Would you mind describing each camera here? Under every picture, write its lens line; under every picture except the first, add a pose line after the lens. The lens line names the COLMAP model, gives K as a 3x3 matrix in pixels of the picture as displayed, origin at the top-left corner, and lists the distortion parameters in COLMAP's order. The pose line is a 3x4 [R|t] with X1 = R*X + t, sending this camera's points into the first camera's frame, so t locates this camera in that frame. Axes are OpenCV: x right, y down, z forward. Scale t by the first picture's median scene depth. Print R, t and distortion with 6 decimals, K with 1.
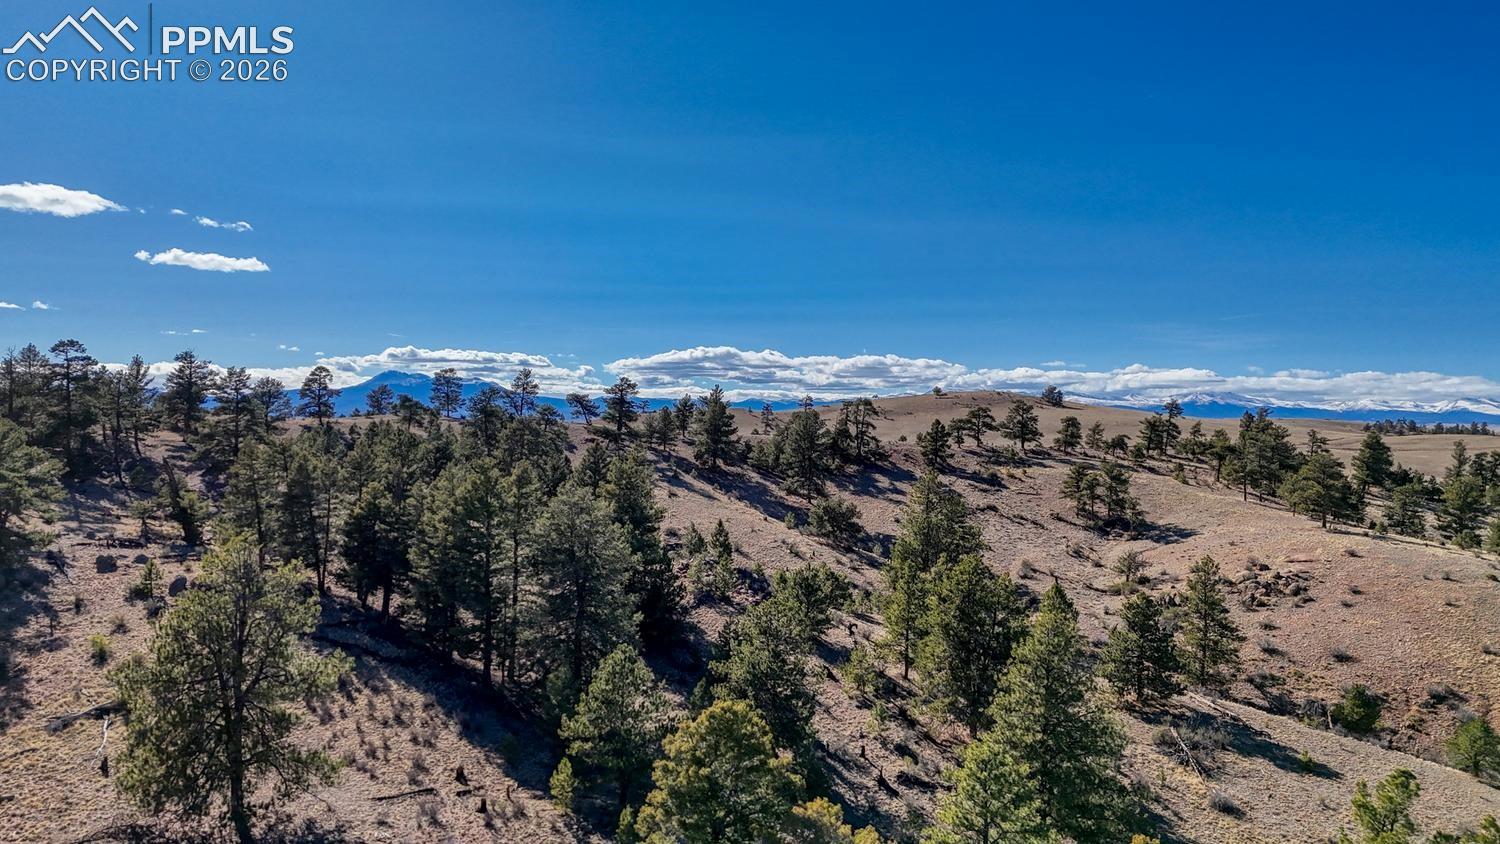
lens RADIAL K [[1090.3, 0, 750.3], [0, 1090.3, 419.2], [0, 0, 1]] dist [0.070446, -0.065724]
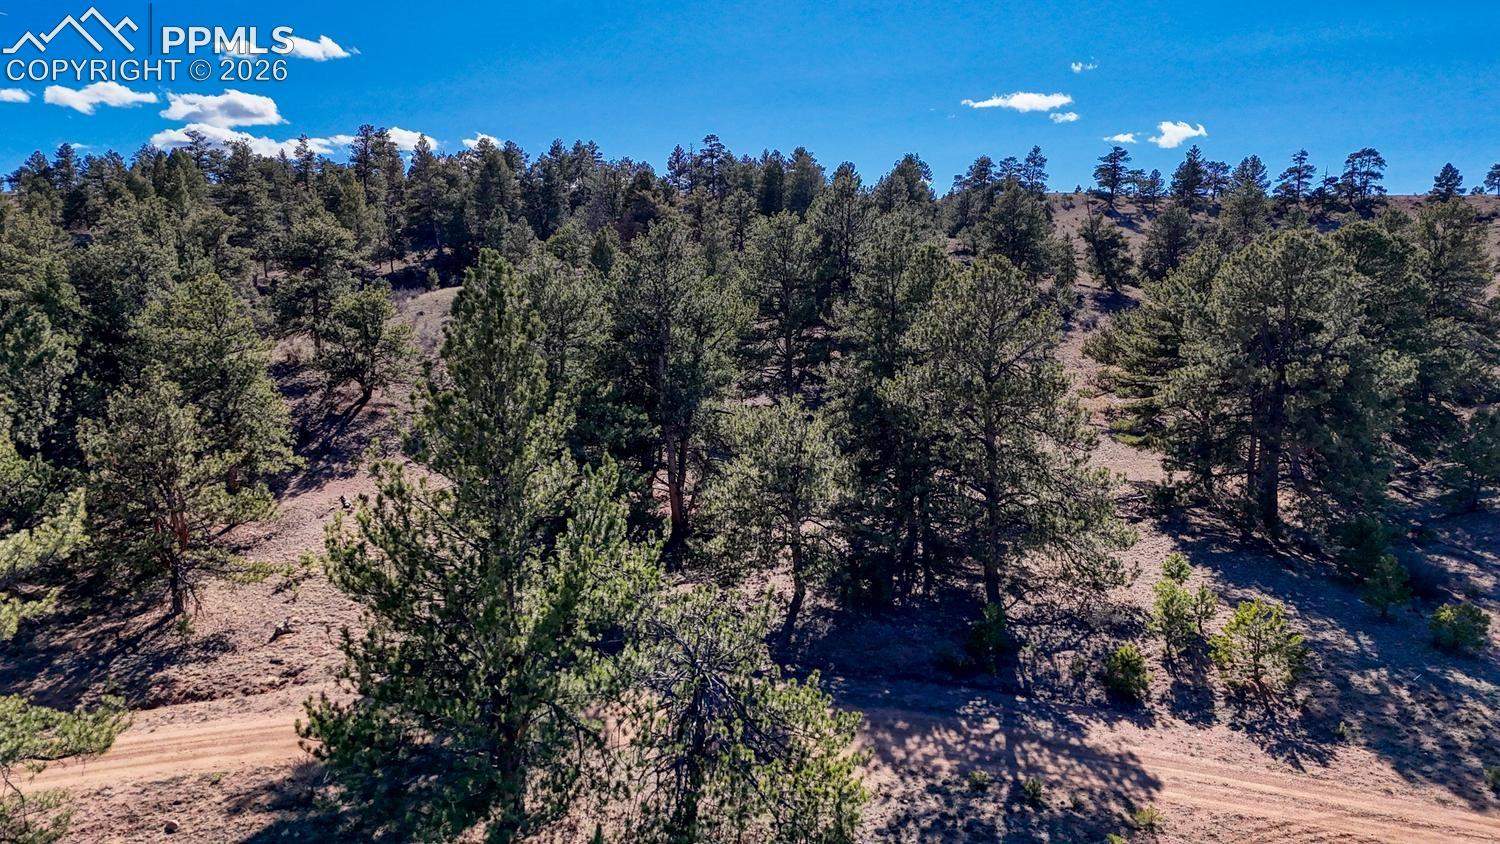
lens RADIAL K [[1097.1, 0, 750.0], [0, 1097.1, 422.0], [0, 0, 1]] dist [0.080471, -0.075574]
pose [[0.726646, 0.075139, -0.682891, 0.466190], [0.011557, 0.992523, 0.121506, 0.112801], [0.686915, -0.096184, 0.720345, -0.216065]]
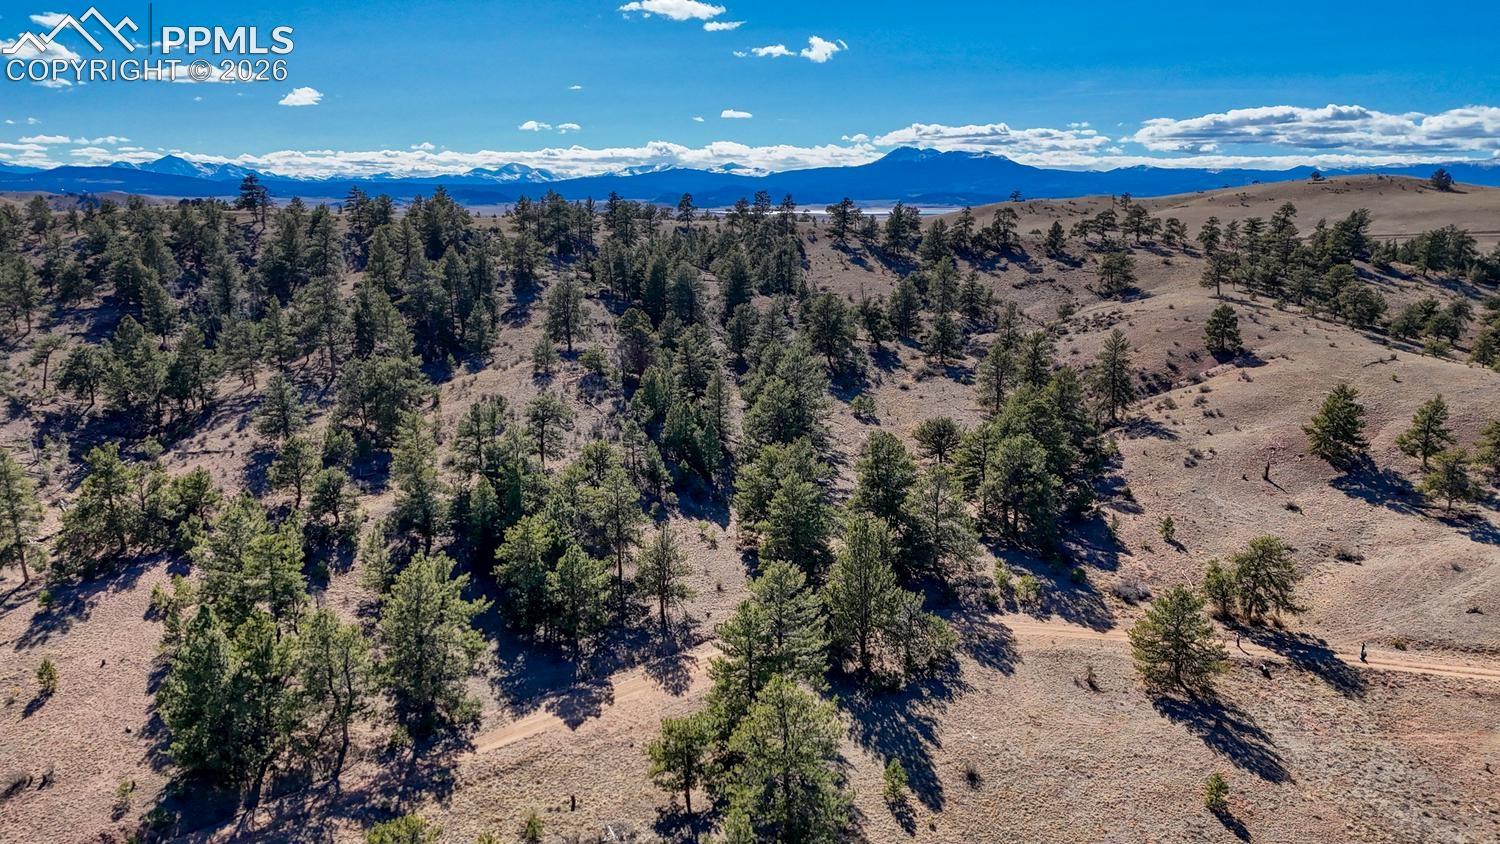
lens RADIAL K [[1090.3, 0, 750.3], [0, 1090.3, 419.2], [0, 0, 1]] dist [0.070446, -0.065724]
pose [[0.895429, 0.081901, -0.437607, 0.525943], [0.008127, 0.979763, 0.199998, -0.042996], [0.445131, -0.182641, 0.876642, -0.617148]]
